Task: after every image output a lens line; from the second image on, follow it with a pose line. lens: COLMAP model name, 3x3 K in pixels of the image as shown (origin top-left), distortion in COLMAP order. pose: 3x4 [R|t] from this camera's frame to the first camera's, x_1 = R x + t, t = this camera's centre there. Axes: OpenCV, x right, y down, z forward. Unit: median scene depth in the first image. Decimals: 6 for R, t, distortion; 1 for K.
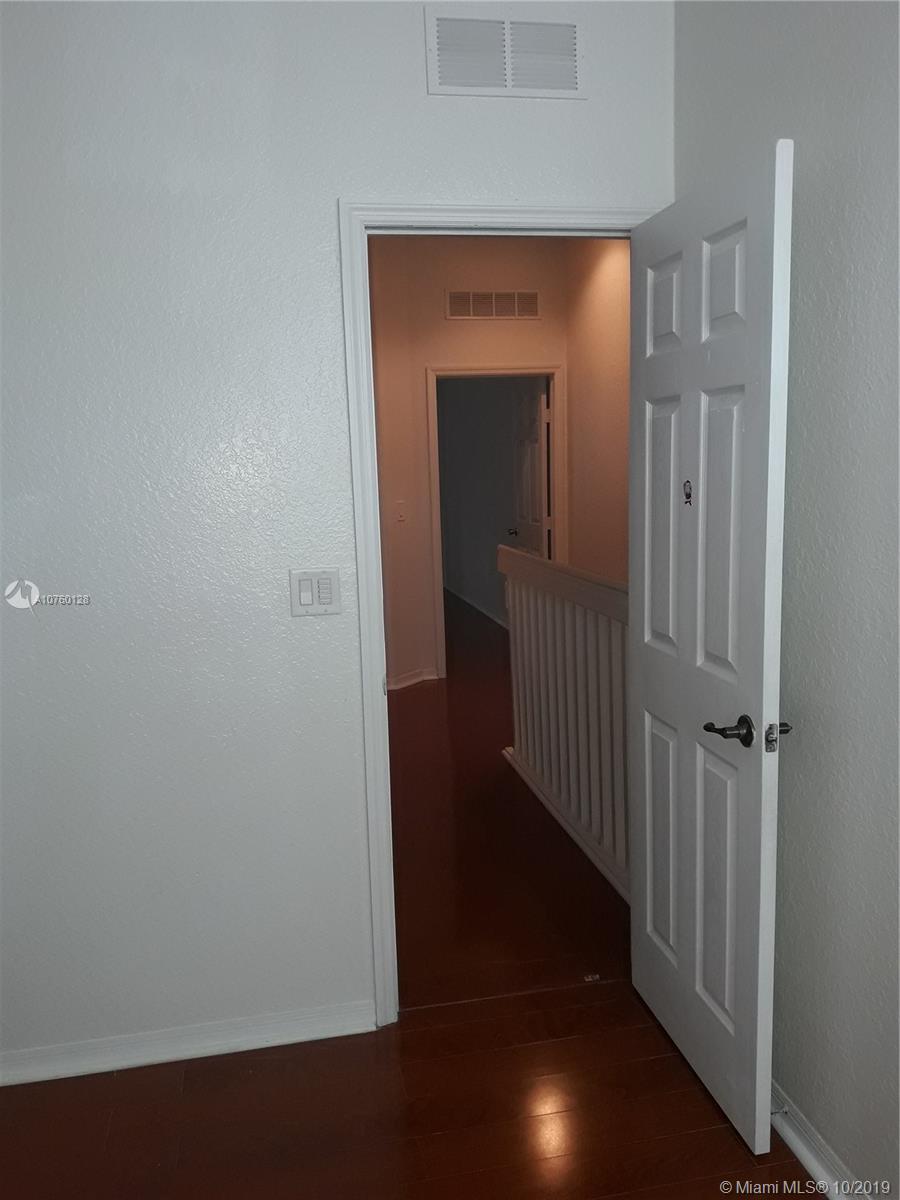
lens RADIAL K [[978.8, 0, 453.0], [0, 978.8, 596.6], [0, 0, 1]] dist [-0.007746, -0.019724]
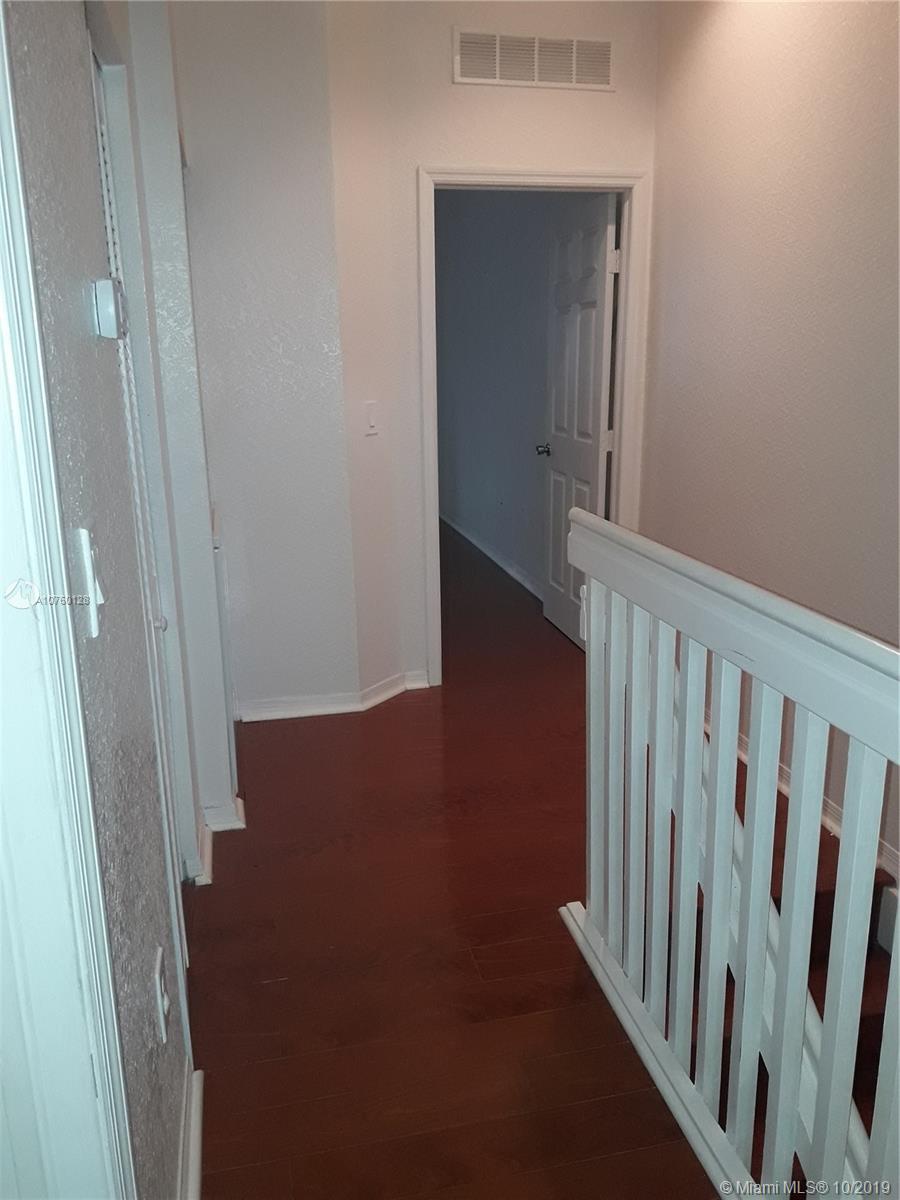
lens RADIAL K [[978.8, 0, 446.5], [0, 978.8, 606.9], [0, 0, 1]] dist [-0.007746, -0.019724]
pose [[0.999692, 0.016166, 0.018843, -0.016629], [-0.018369, 0.992203, 0.123269, -0.046075], [-0.016704, -0.123577, 0.992194, 0.379668]]
